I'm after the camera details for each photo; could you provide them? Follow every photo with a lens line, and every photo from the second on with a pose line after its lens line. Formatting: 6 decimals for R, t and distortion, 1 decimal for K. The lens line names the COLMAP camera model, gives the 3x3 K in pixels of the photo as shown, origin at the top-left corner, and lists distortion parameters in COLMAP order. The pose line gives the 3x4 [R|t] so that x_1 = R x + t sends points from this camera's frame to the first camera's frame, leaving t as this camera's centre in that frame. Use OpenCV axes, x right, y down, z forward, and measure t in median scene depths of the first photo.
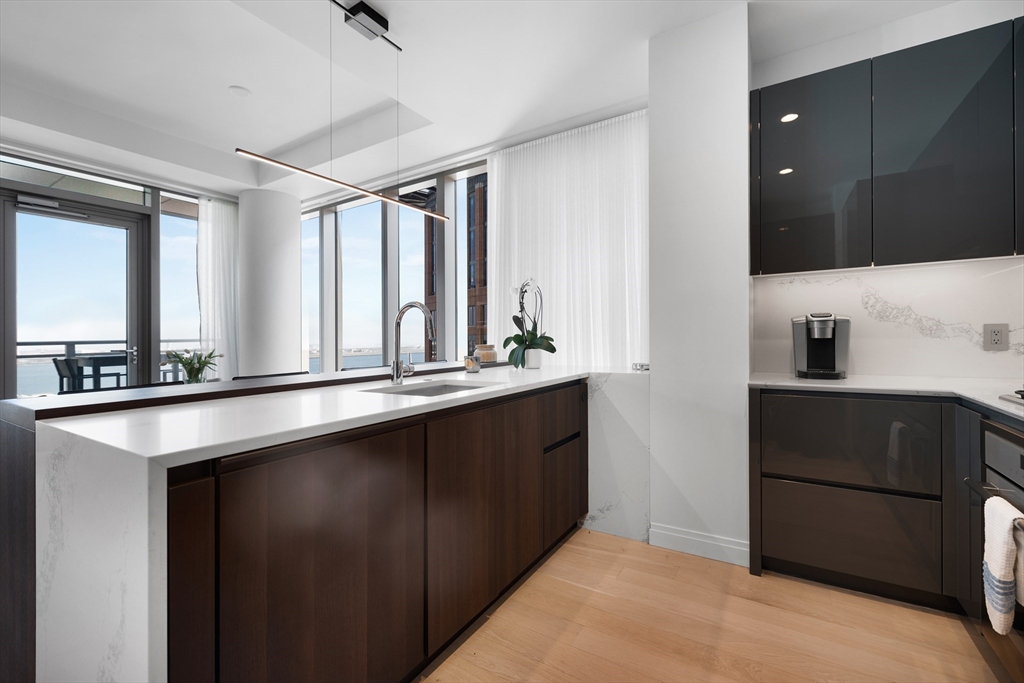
lens RADIAL K [[443.9, 0, 512.2], [0, 443.9, 336.9], [0, 0, 1]] dist [-0.000944, -0.000226]
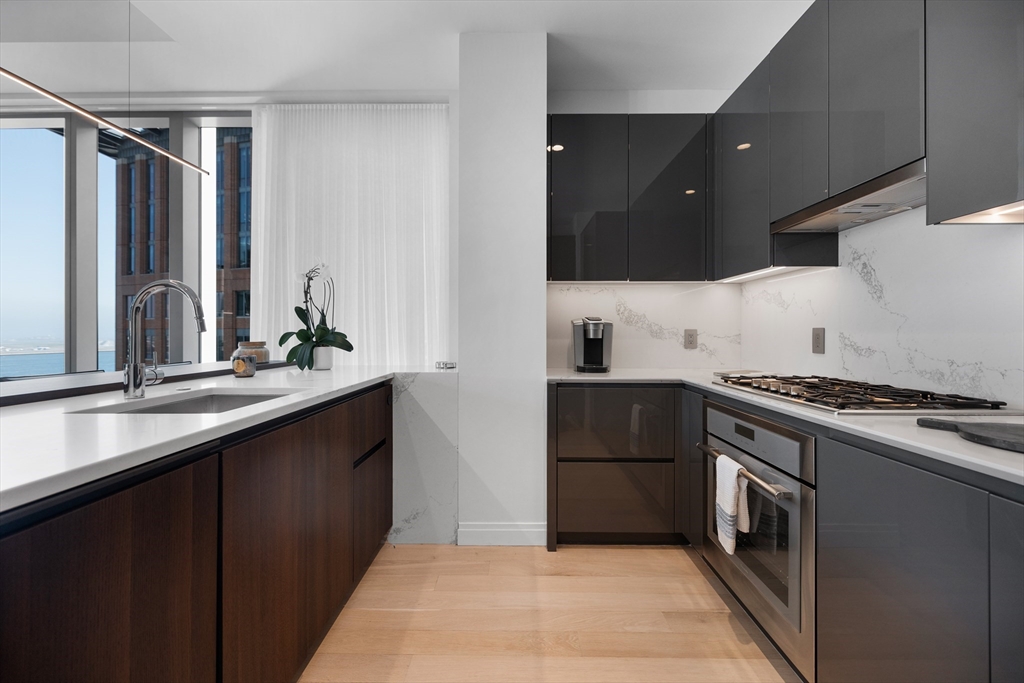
lens RADIAL K [[443.9, 0, 512.2], [0, 443.9, 336.9], [0, 0, 1]] dist [-0.000944, -0.000226]
pose [[0.850363, 0.013788, 0.526016, -0.111444], [-0.016186, 0.999869, -0.000043, 0.002783], [-0.525947, -0.008477, 0.850475, 0.100151]]
